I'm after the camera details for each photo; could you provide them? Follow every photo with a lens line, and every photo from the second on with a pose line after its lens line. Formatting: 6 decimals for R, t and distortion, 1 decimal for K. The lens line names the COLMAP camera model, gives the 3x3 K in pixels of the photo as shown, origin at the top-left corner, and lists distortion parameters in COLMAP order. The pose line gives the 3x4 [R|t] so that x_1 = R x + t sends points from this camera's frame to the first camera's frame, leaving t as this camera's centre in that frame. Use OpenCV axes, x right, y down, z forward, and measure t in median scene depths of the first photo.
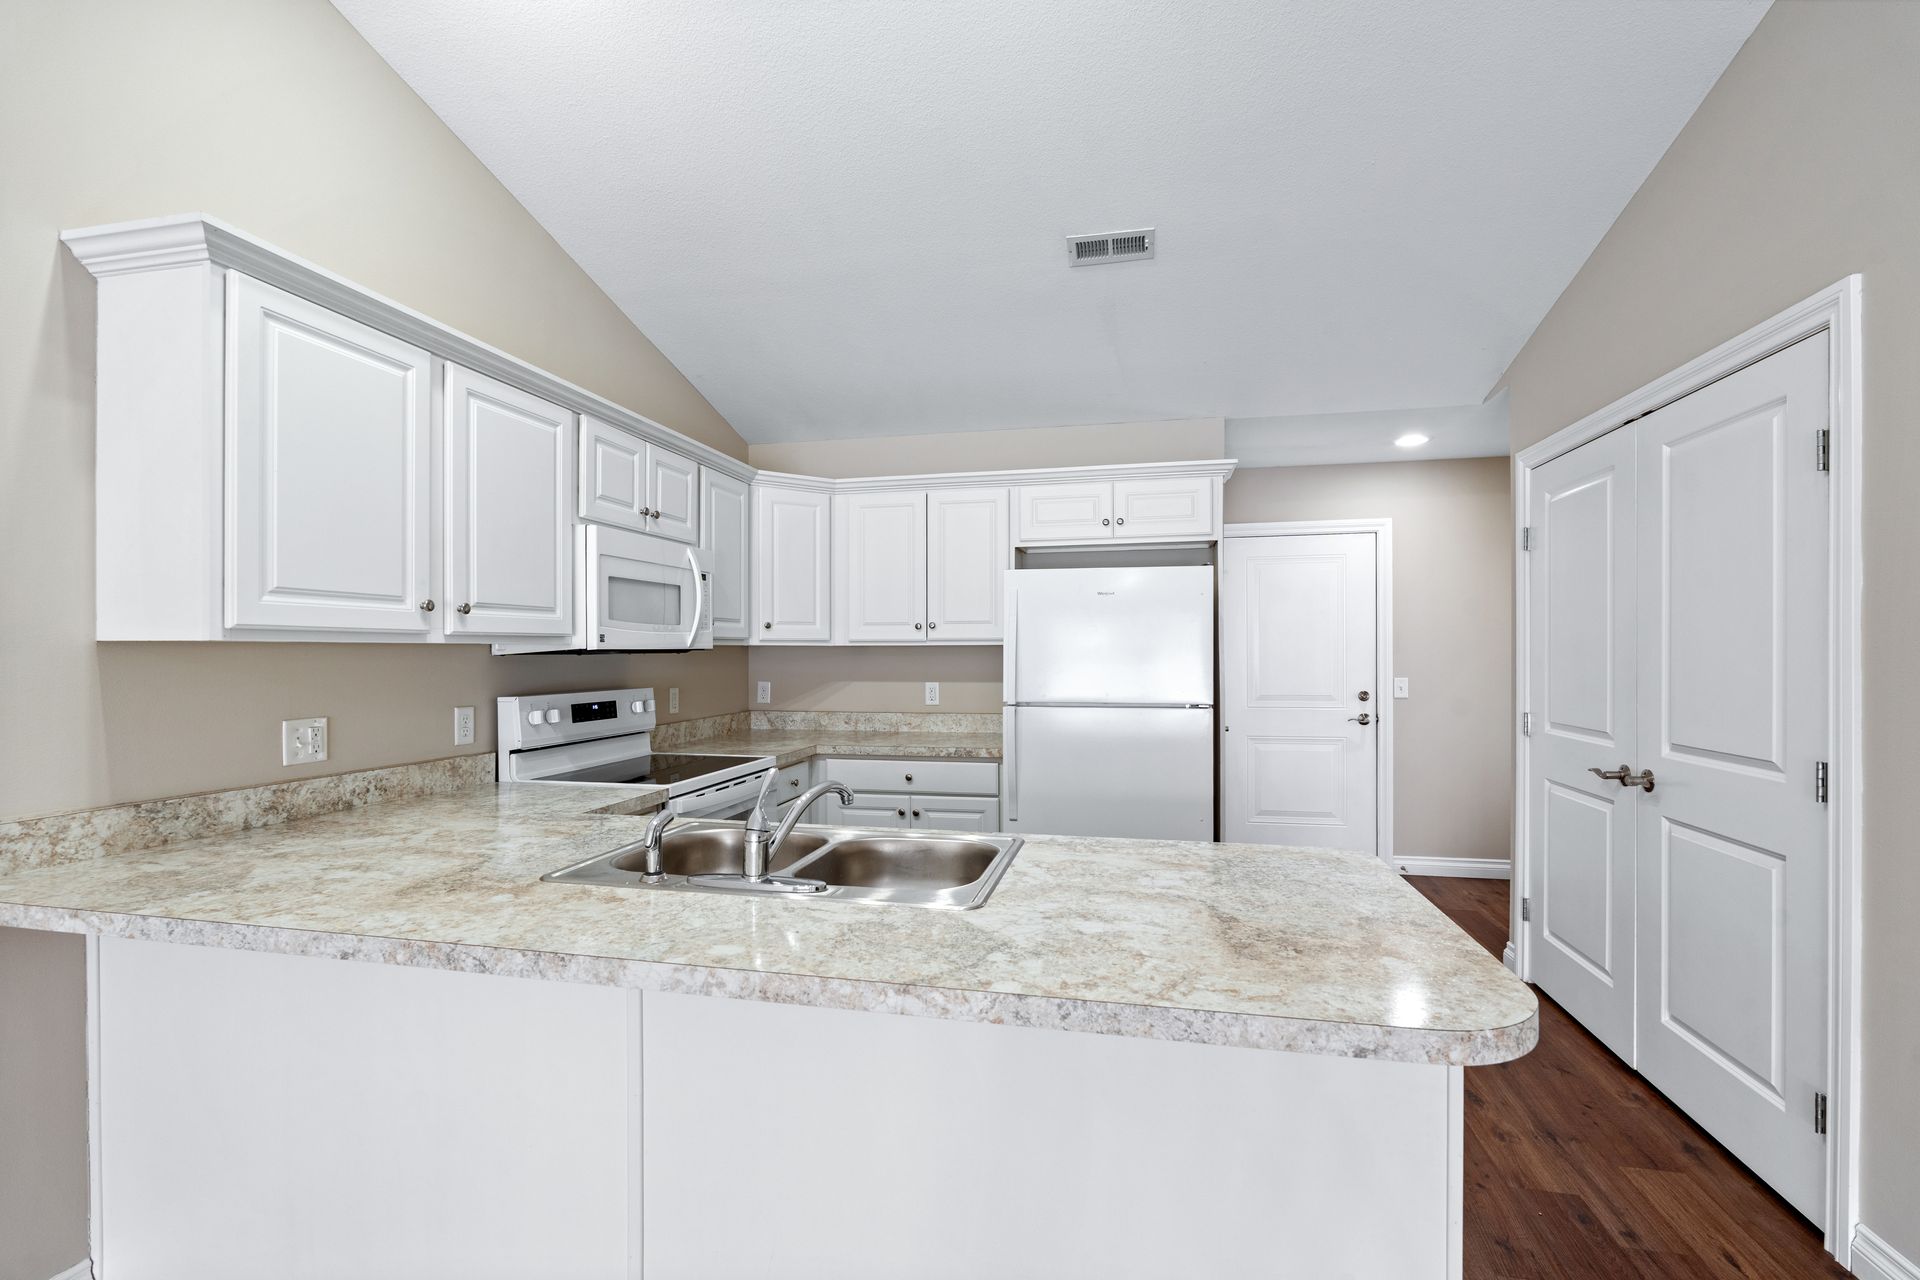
lens RADIAL K [[886.7, 0, 948.6], [0, 886.7, 638.3], [0, 0, 1]] dist [-0.000725, 0.000107]
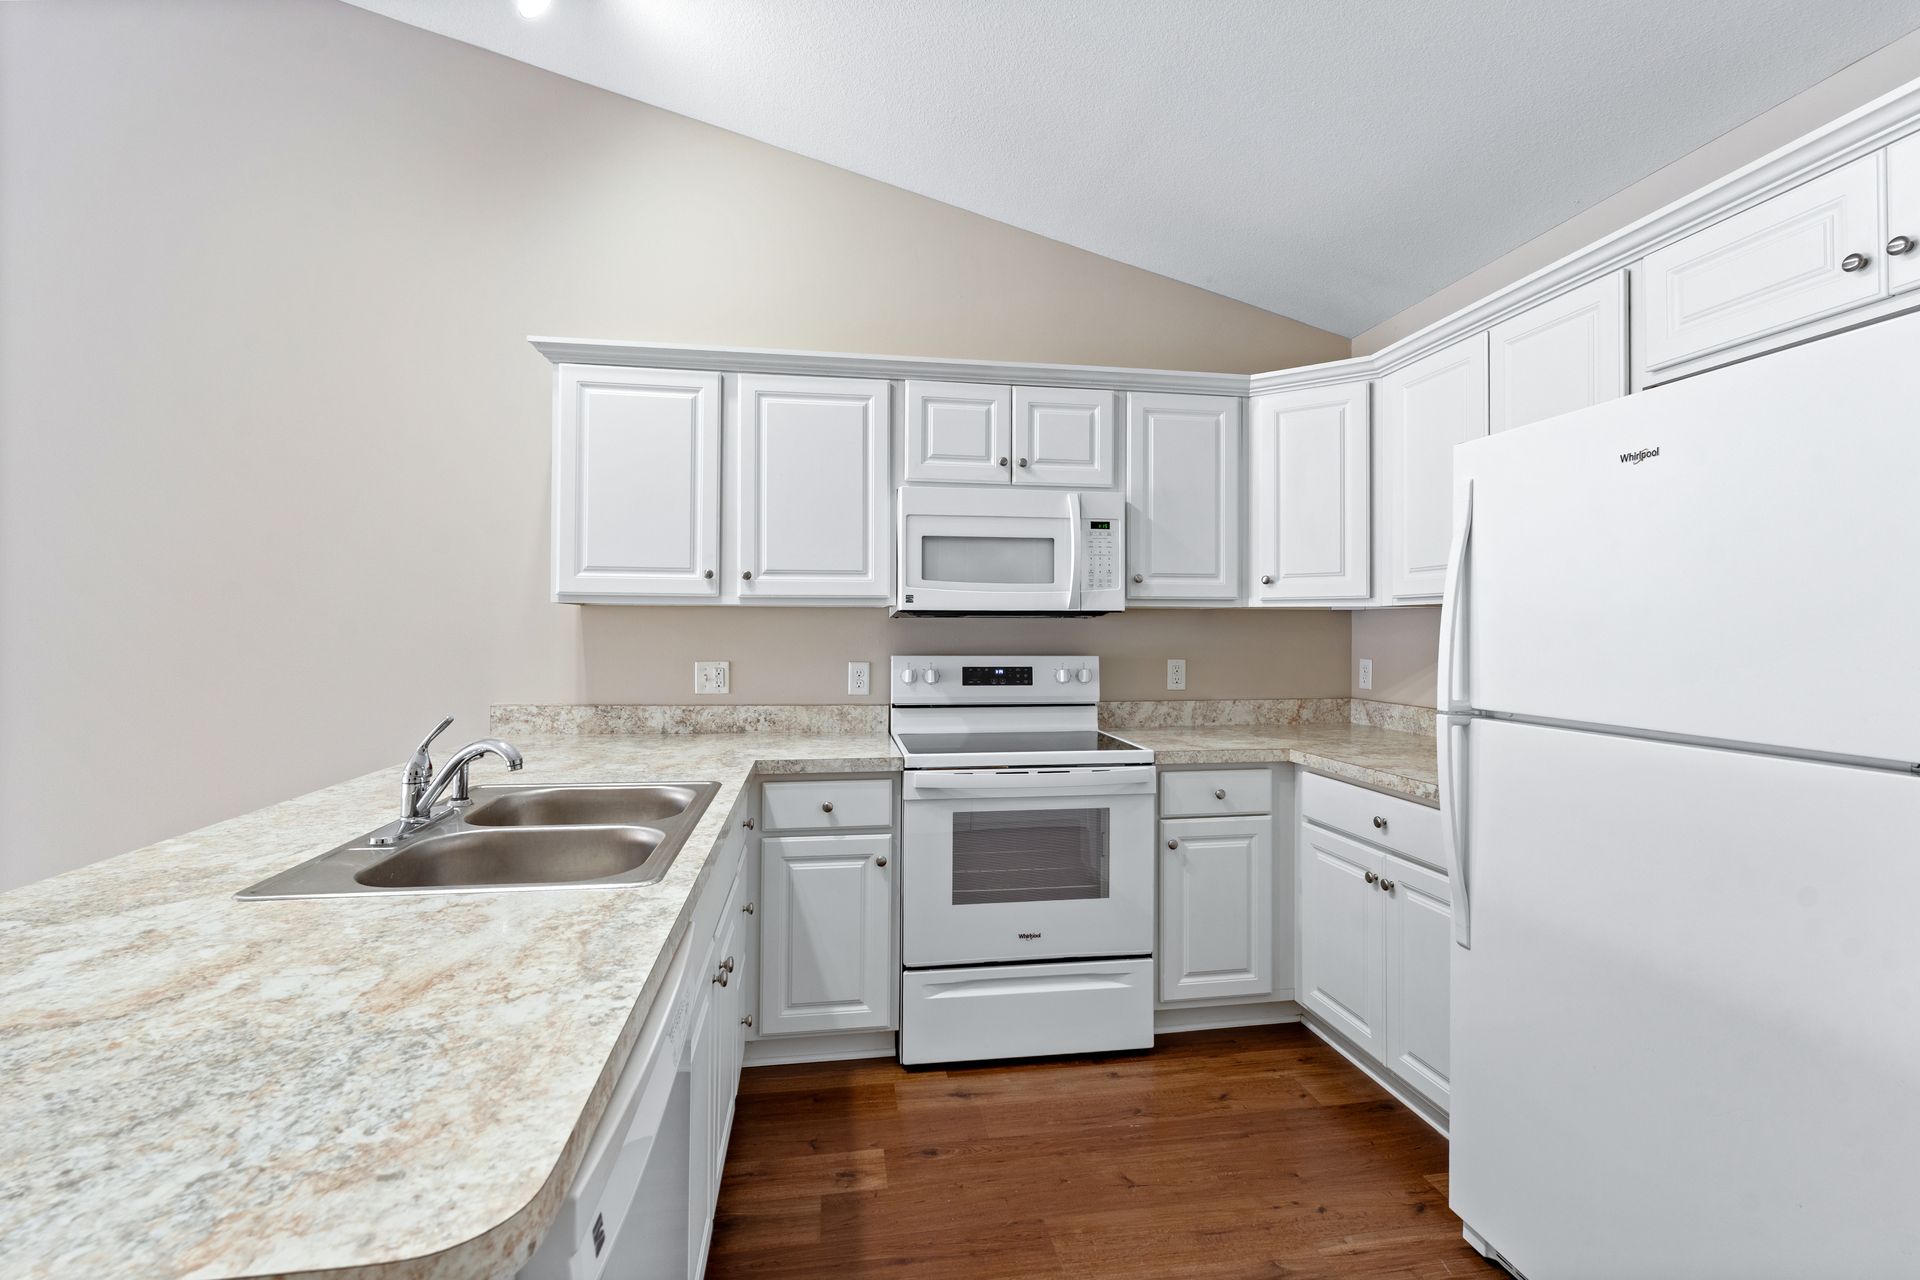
lens RADIAL K [[874.4, 0, 987.2], [0, 874.4, 612.9], [0, 0, 1]] dist [-0.001883, 0.000347]
pose [[0.352987, -0.015842, -0.935494, 0.558028], [0.007438, 0.999873, -0.014126, 0.030149], [0.935599, -0.001972, 0.353060, 0.736268]]
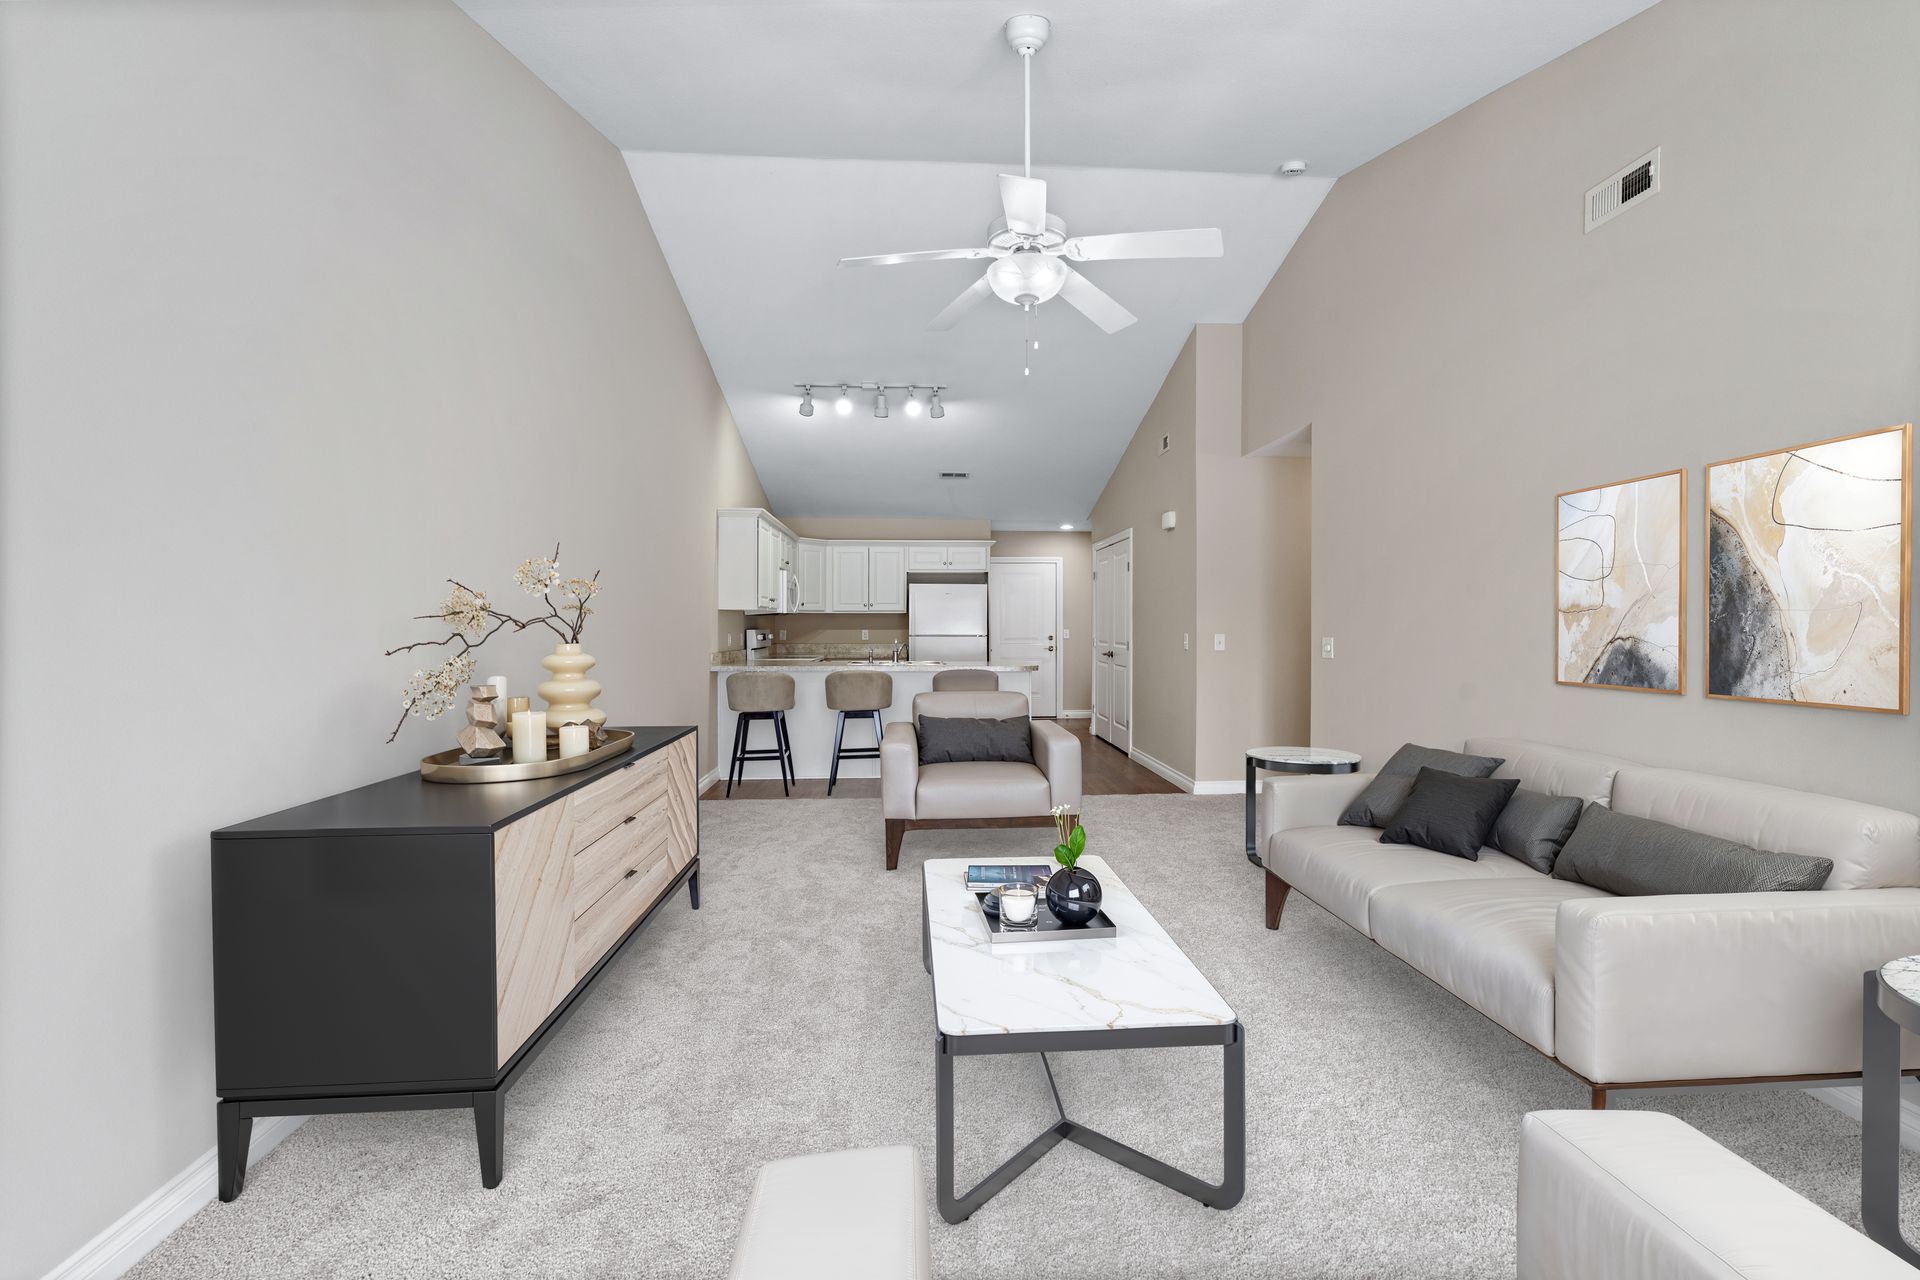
lens RADIAL K [[886.7, 0, 948.6], [0, 886.7, 638.3], [0, 0, 1]] dist [-0.000725, 0.000107]
pose [[0.966235, -0.001150, 0.257660, -0.594222], [-0.007301, 0.999466, 0.031839, -0.001953], [-0.257559, -0.032646, 0.965711, -1.842940]]
